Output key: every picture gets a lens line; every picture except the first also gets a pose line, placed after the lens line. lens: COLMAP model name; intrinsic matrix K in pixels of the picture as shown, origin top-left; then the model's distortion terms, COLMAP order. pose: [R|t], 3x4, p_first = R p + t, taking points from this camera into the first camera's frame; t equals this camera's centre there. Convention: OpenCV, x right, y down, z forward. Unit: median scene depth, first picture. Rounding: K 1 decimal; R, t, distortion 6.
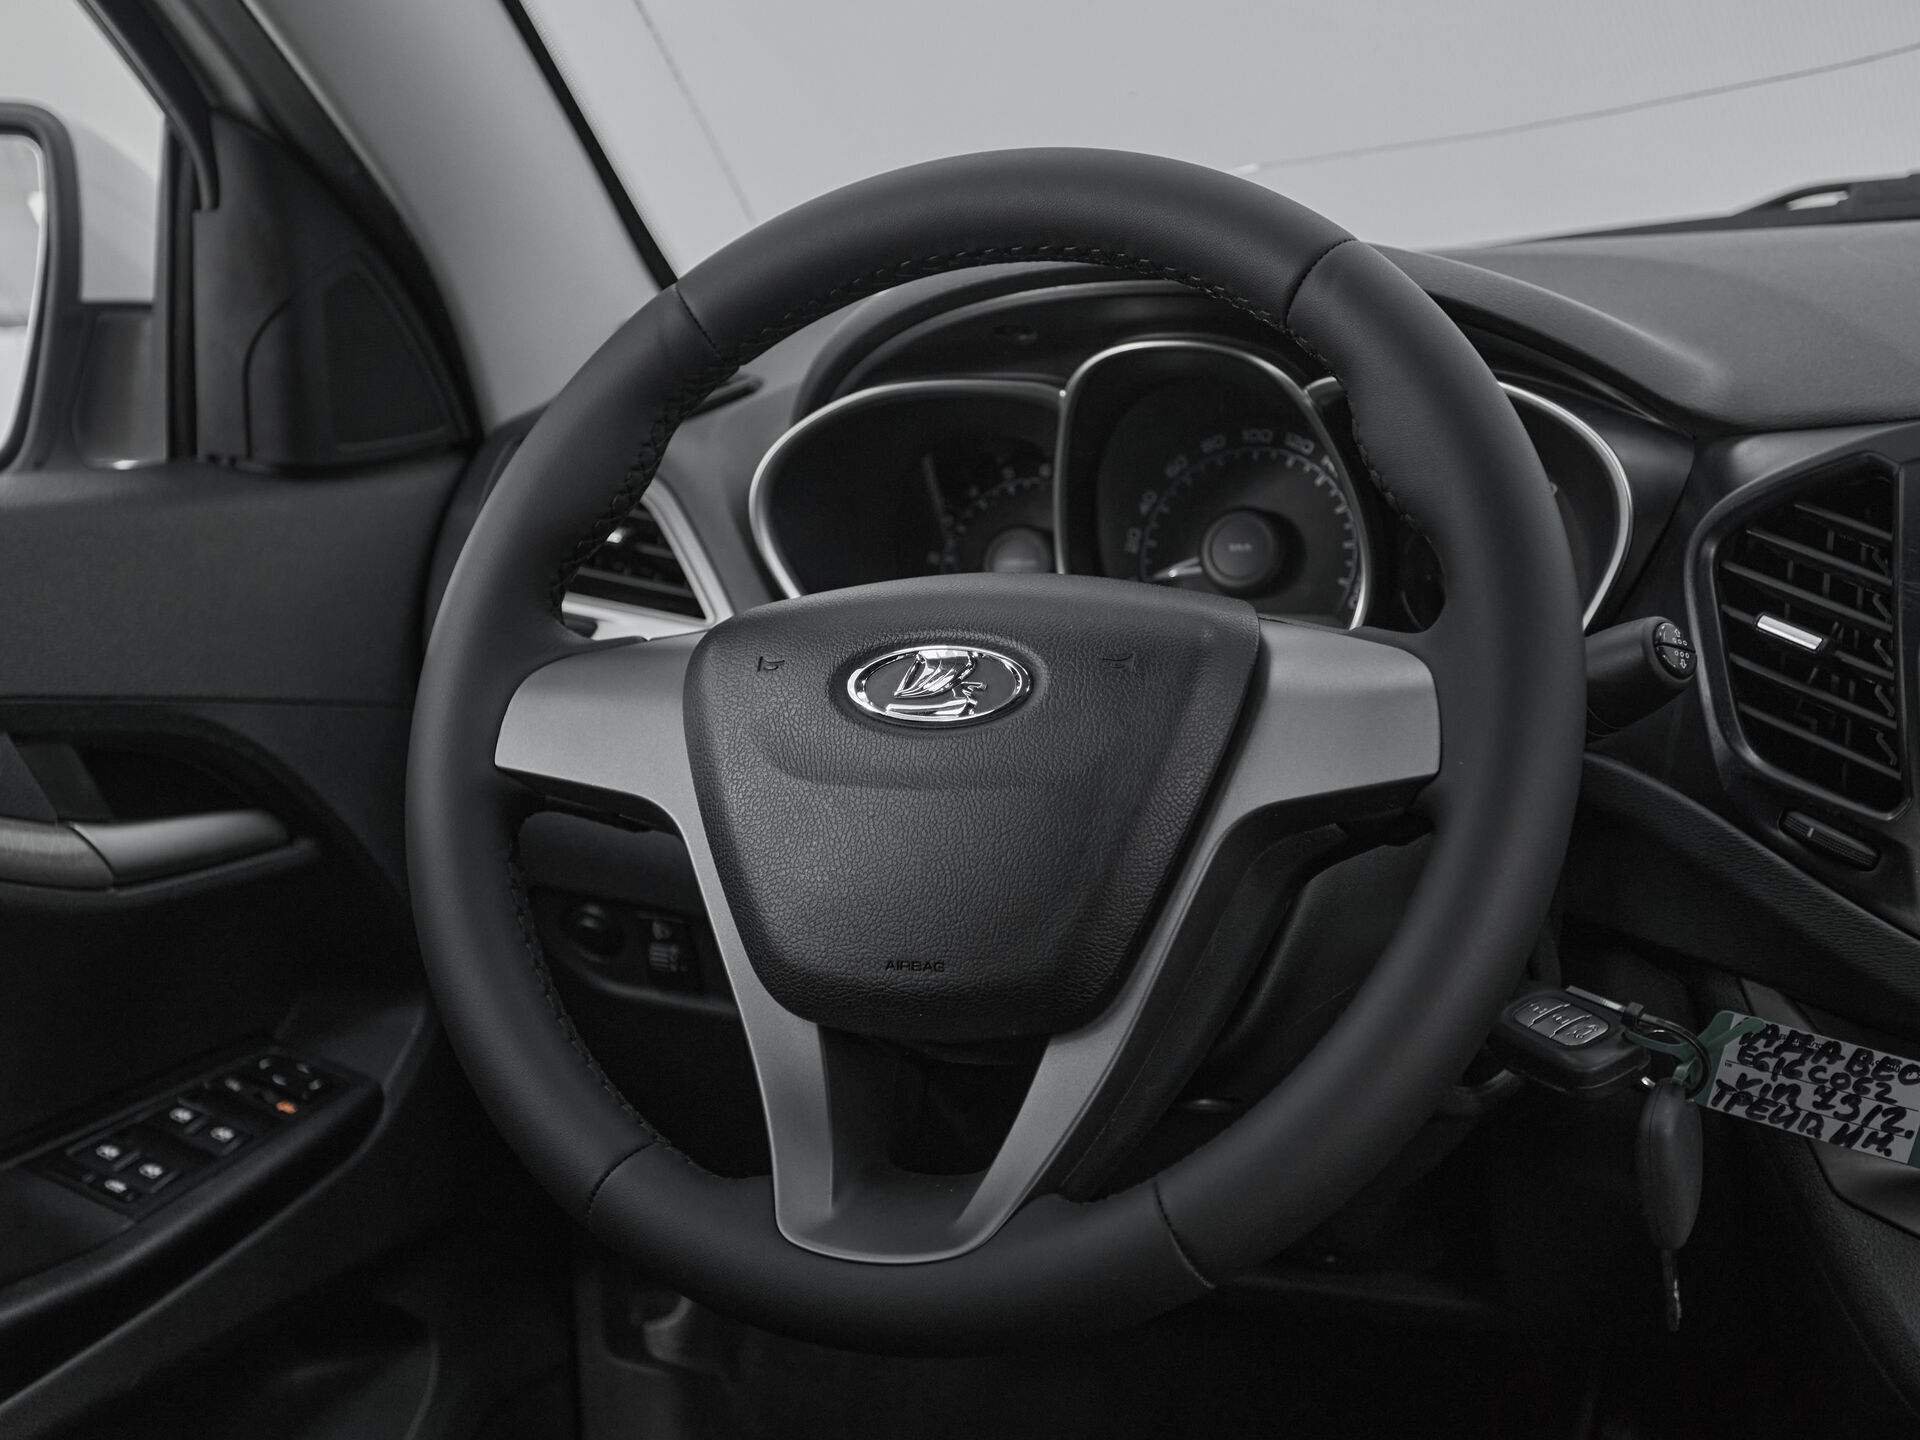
lens RADIAL K [[3209.9, 0, 833.0], [0, 3209.9, 729.9], [0, 0, 1]] dist [0.022820, 0.024358]
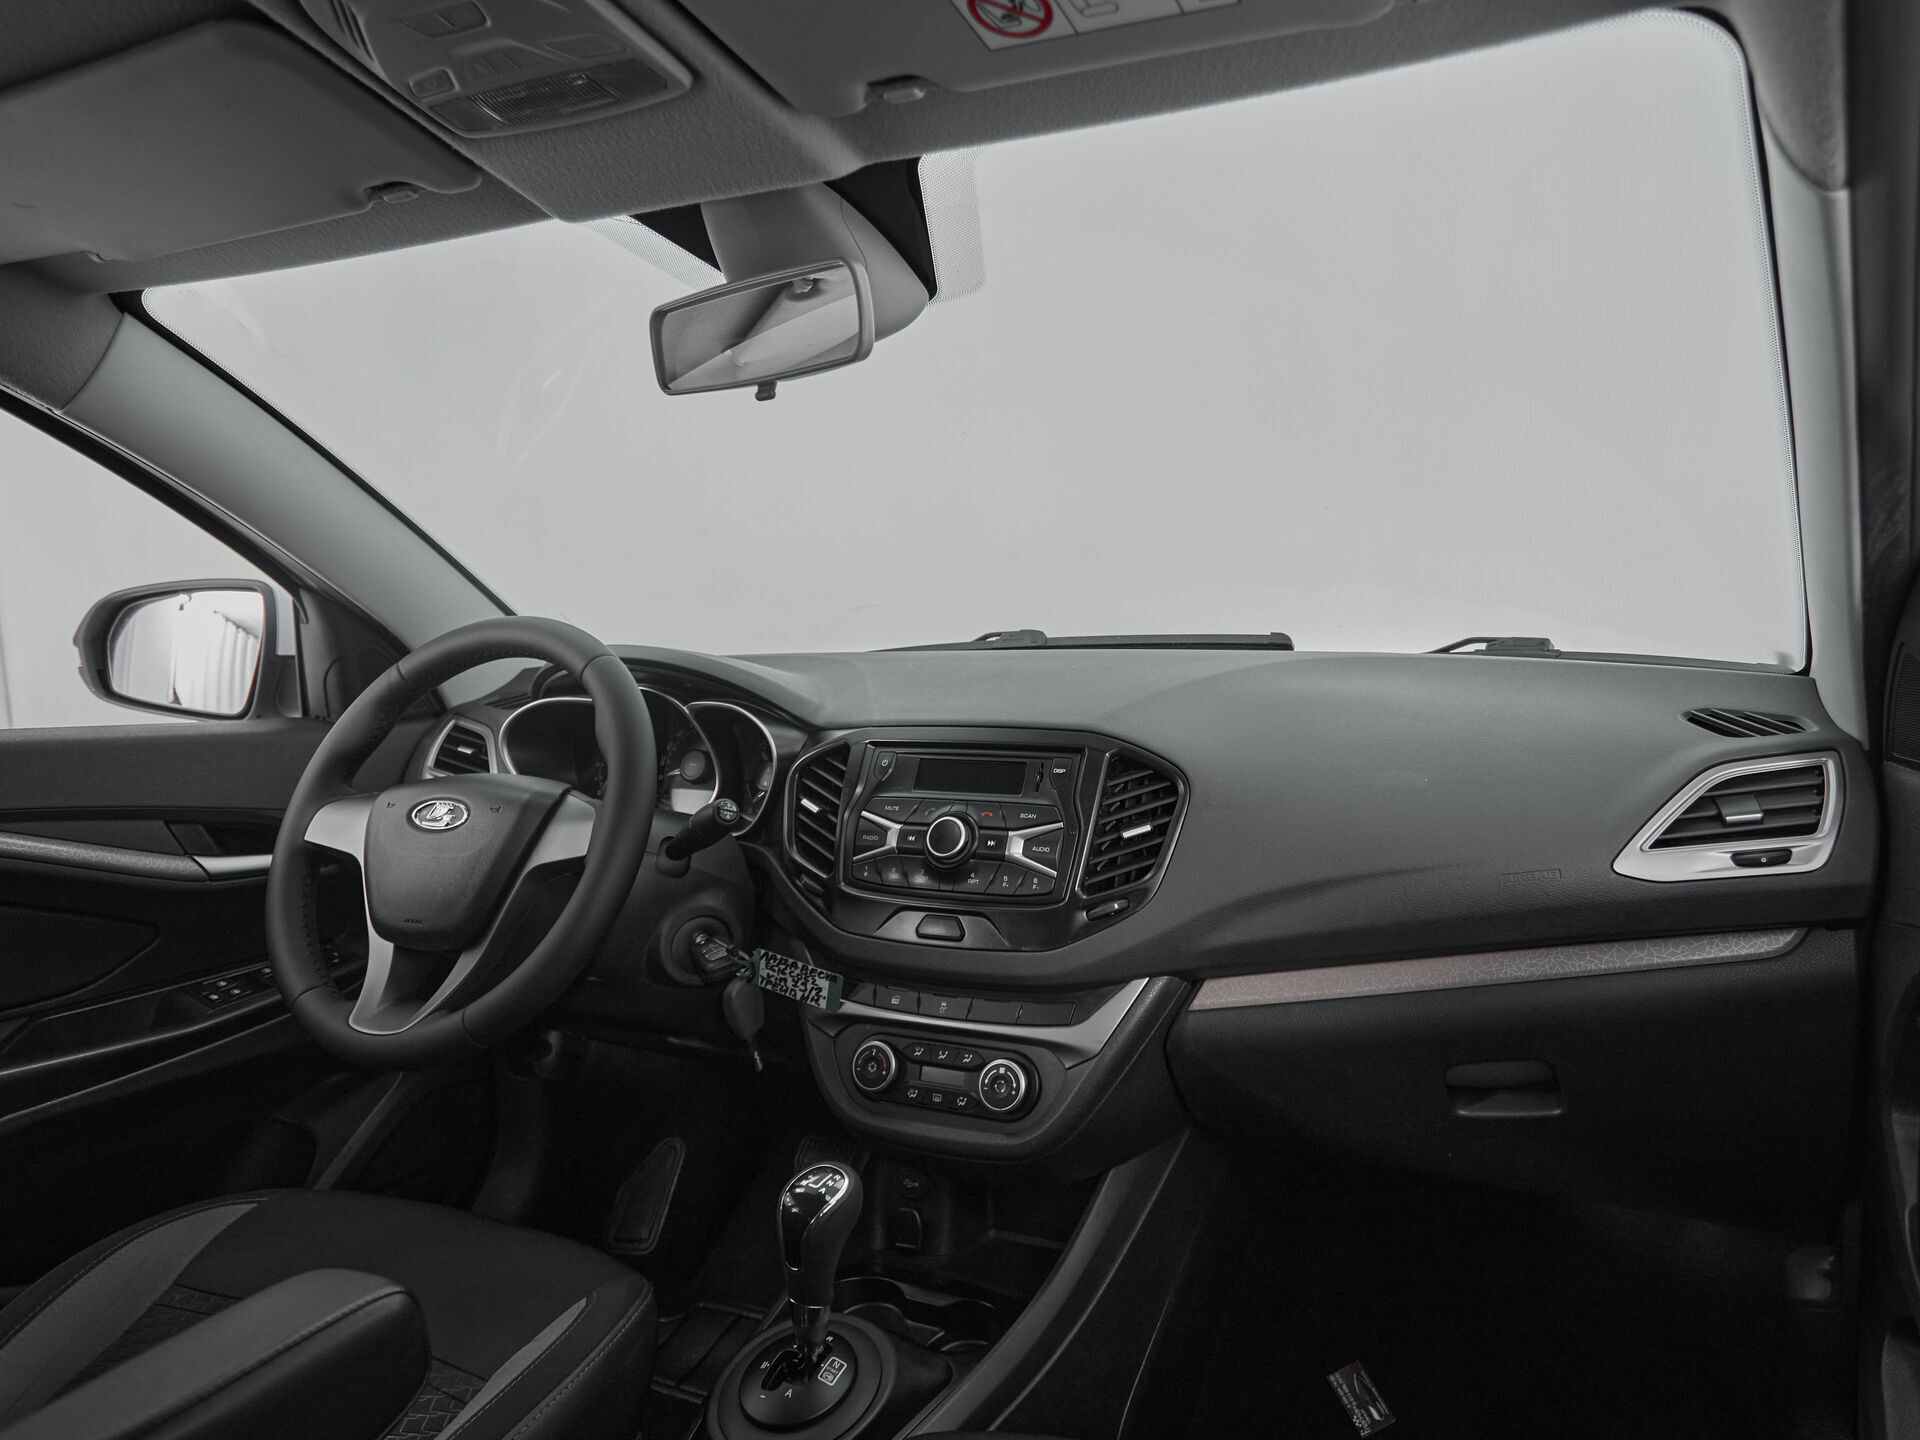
lens RADIAL K [[1318.1, 0, 1018.9], [0, 1318.1, 720.1], [0, 0, 1]] dist [-0.002686, -0.000719]
pose [[0.999333, 0.034946, 0.010637, 0.457270], [-0.034007, 0.996339, -0.078432, -0.021372], [-0.013339, 0.078018, 0.996863, -0.094554]]
